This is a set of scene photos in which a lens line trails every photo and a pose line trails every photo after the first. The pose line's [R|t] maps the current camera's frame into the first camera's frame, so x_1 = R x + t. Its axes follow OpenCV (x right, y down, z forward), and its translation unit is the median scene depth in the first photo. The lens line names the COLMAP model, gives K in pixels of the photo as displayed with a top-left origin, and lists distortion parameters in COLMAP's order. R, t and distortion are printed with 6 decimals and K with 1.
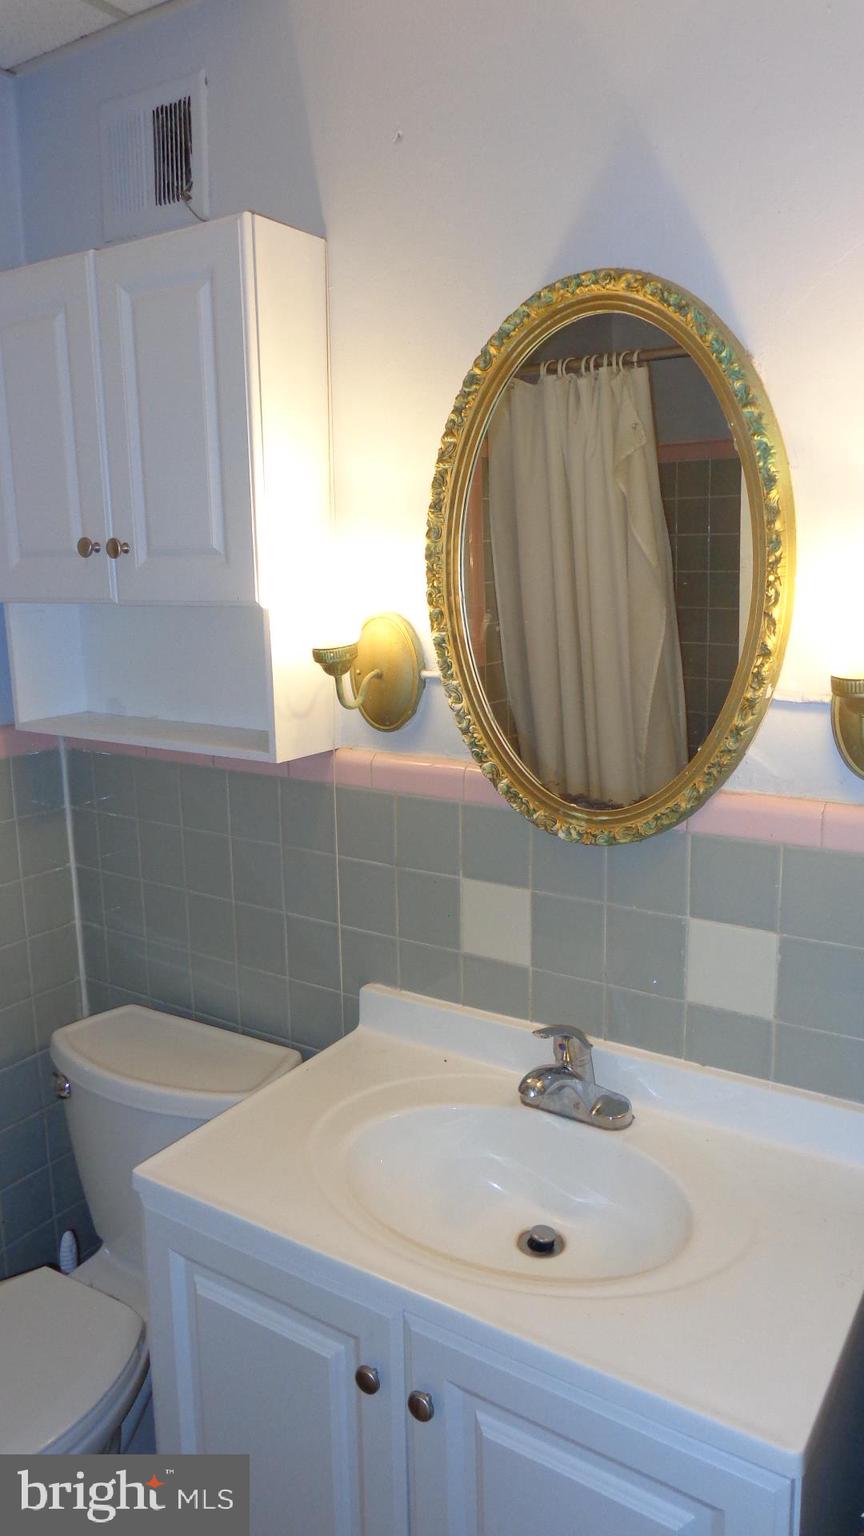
lens RADIAL K [[1075.9, 0, 439.2], [0, 1075.9, 763.4], [0, 0, 1]] dist [-0.012726, 0.013041]
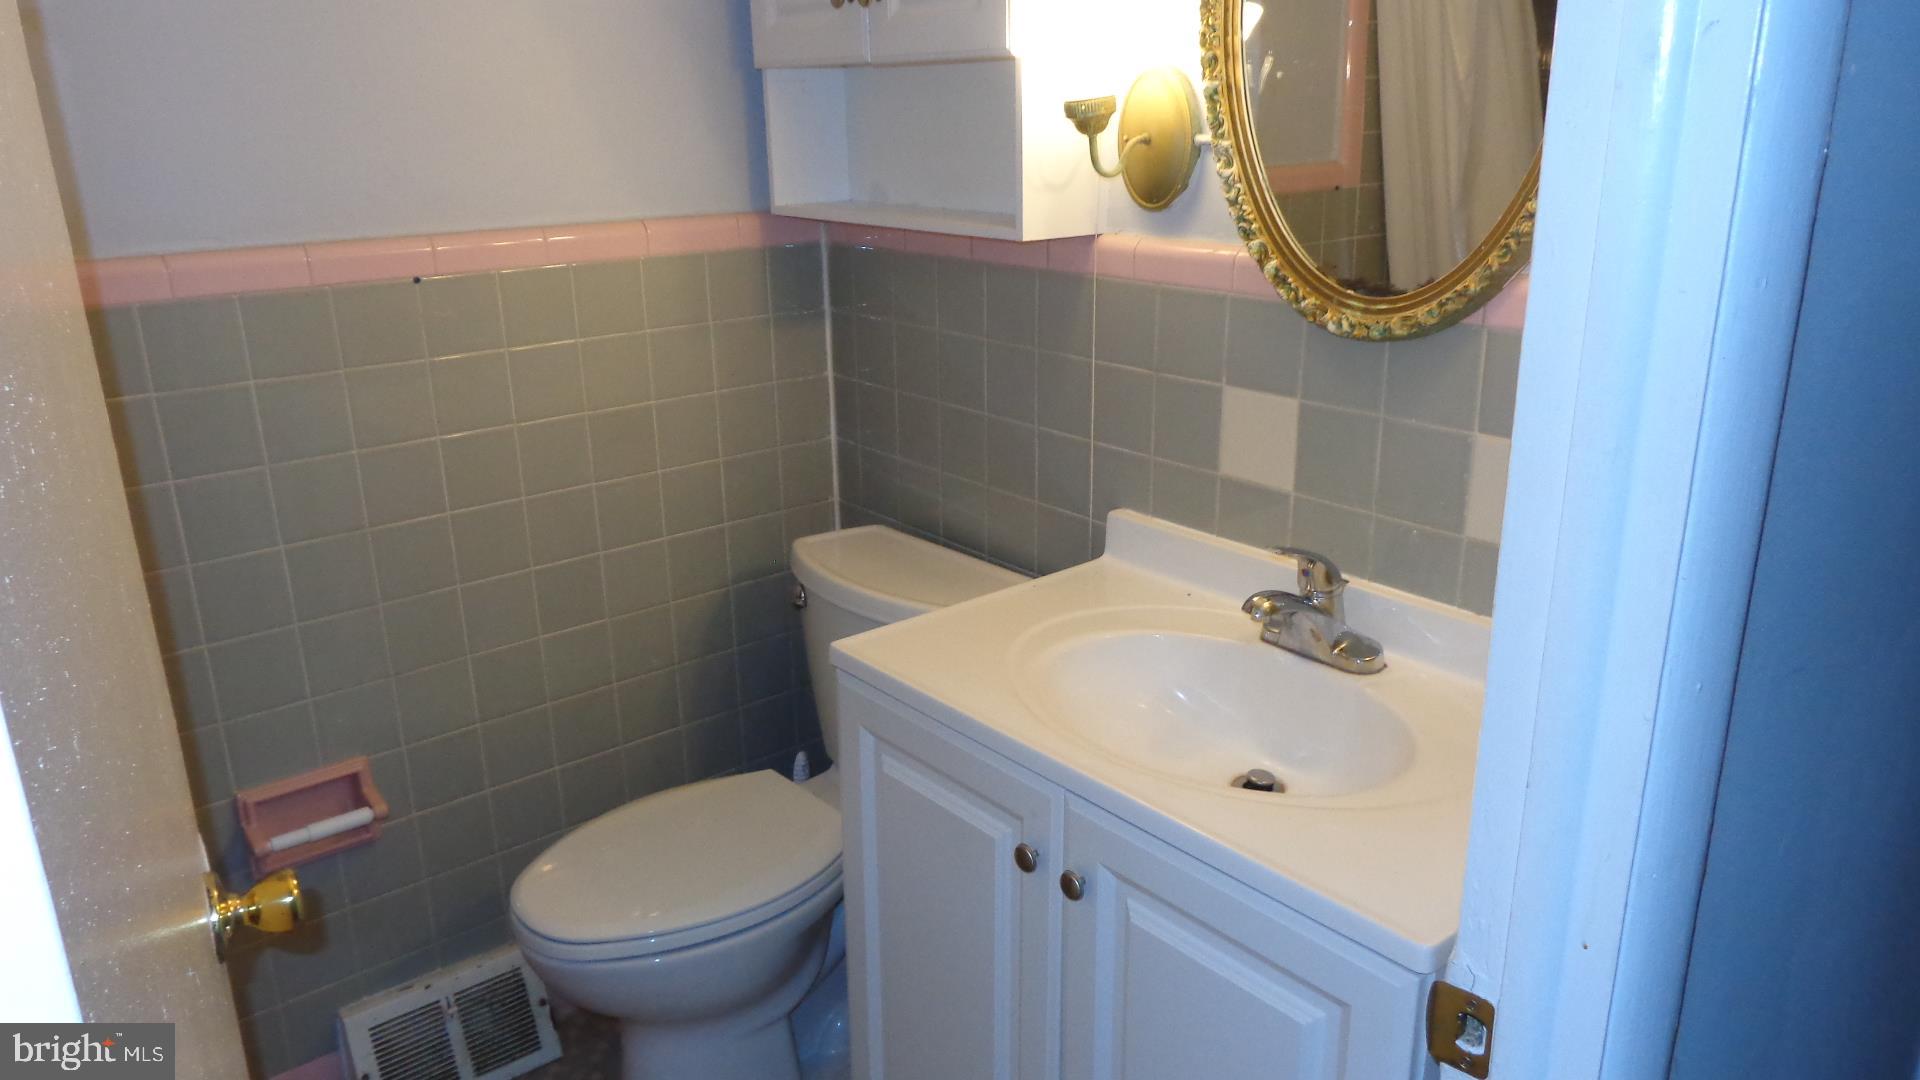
lens RADIAL K [[1344.8, 0, 956.8], [0, 1344.8, 544.6], [0, 0, 1]] dist [-0.012726, 0.013041]
pose [[0.953212, 0.096810, -0.286382, 0.145161], [-0.057166, 0.987968, 0.143703, 0.095890], [0.296848, -0.120609, 0.947278, -0.096950]]
